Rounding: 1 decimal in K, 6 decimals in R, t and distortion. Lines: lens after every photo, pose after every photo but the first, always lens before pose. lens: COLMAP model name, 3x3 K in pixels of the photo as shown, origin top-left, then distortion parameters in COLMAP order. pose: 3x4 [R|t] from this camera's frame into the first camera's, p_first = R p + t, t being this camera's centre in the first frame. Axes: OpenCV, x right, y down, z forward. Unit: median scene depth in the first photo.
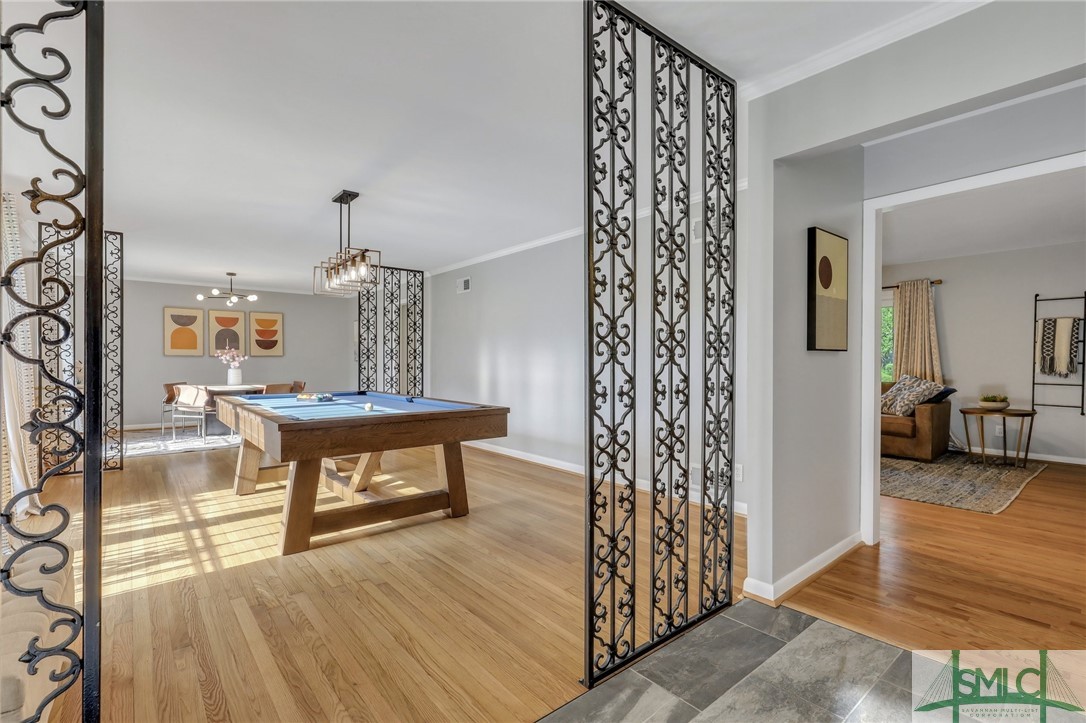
lens RADIAL K [[494.4, 0, 546.9], [0, 494.4, 367.9], [0, 0, 1]] dist [-0.004344, -0.000361]
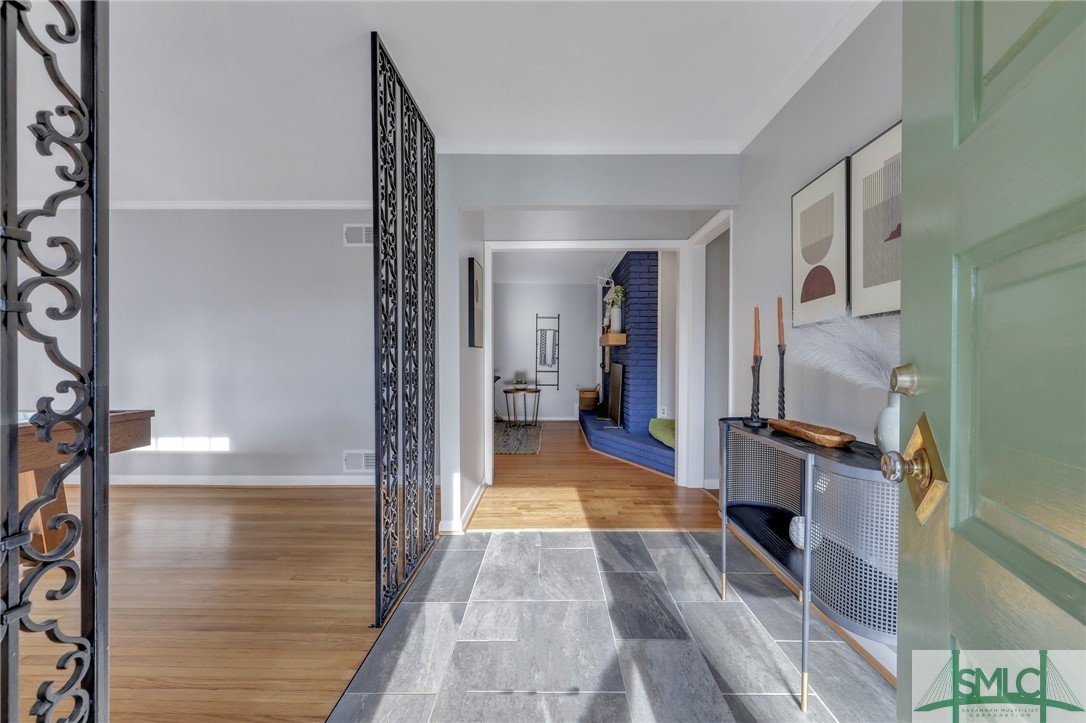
lens RADIAL K [[494.4, 0, 546.9], [0, 494.4, 367.9], [0, 0, 1]] dist [-0.004344, -0.000361]
pose [[0.649693, -0.015456, 0.760040, -0.284702], [0.011983, 0.999877, 0.010090, 0.009485], [-0.760102, 0.002552, 0.649798, -0.040338]]
